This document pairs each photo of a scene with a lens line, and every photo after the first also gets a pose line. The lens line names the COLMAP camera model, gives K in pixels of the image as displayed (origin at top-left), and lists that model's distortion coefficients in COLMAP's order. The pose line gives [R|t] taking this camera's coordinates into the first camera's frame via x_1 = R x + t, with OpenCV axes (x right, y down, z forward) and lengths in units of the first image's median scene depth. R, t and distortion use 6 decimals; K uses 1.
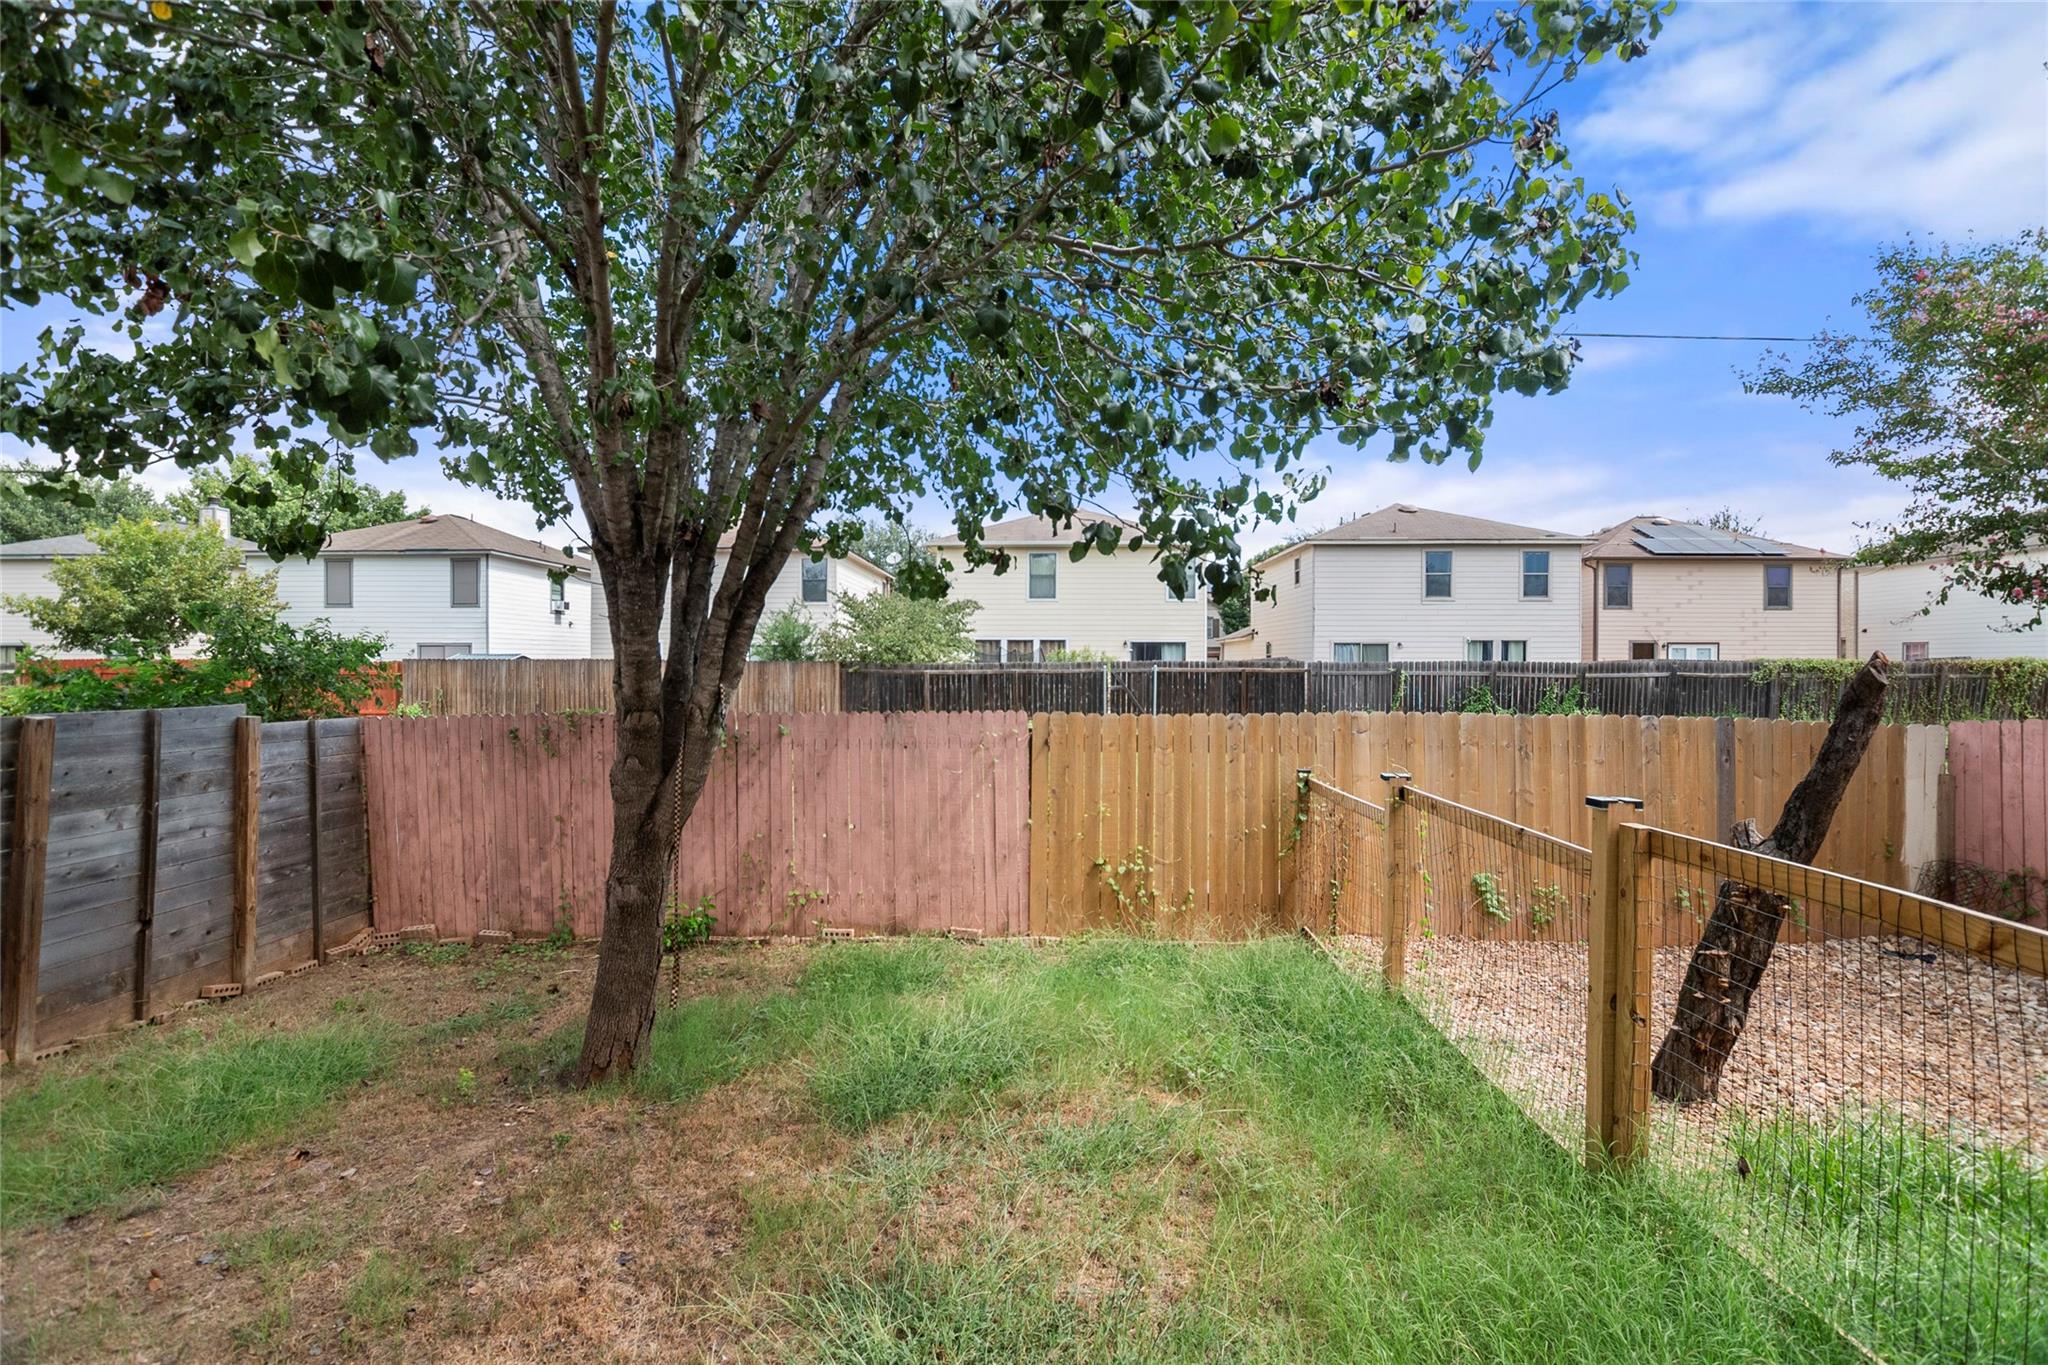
lens RADIAL K [[891.1, 0, 981.6], [0, 891.1, 672.1], [0, 0, 1]] dist [-0.001404, -0.000101]
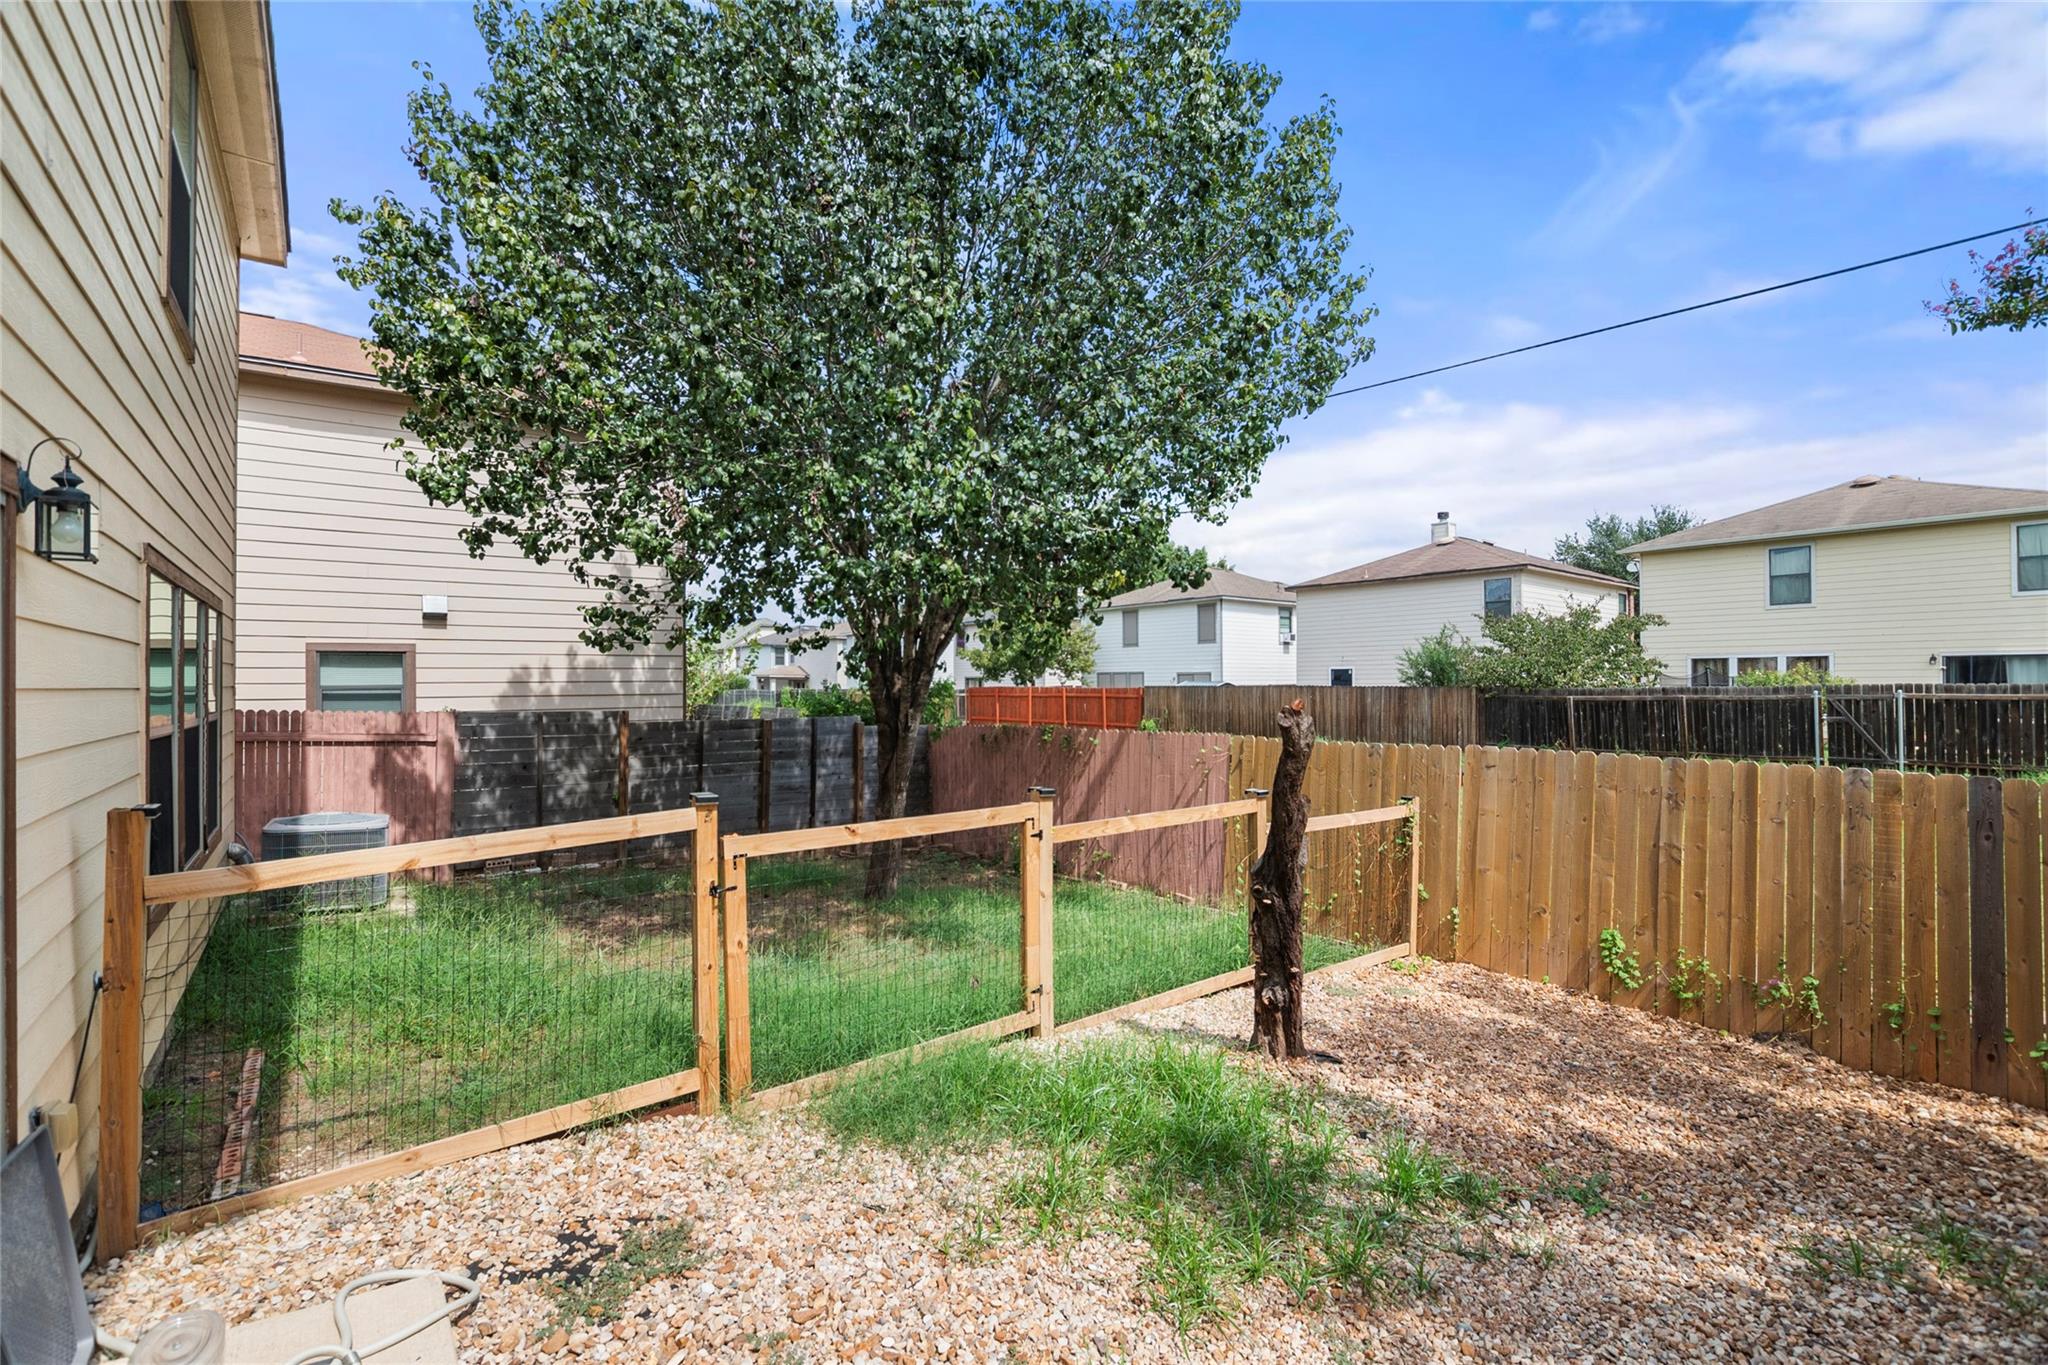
lens RADIAL K [[895.7, 0, 1027.5], [0, 895.7, 668.5], [0, 0, 1]] dist [-0.041489, 0.010193]
pose [[0.679084, -0.020003, -0.733788, 0.178005], [-0.000895, 0.999605, -0.028078, -0.003737], [0.734060, 0.019724, 0.678798, -0.021187]]
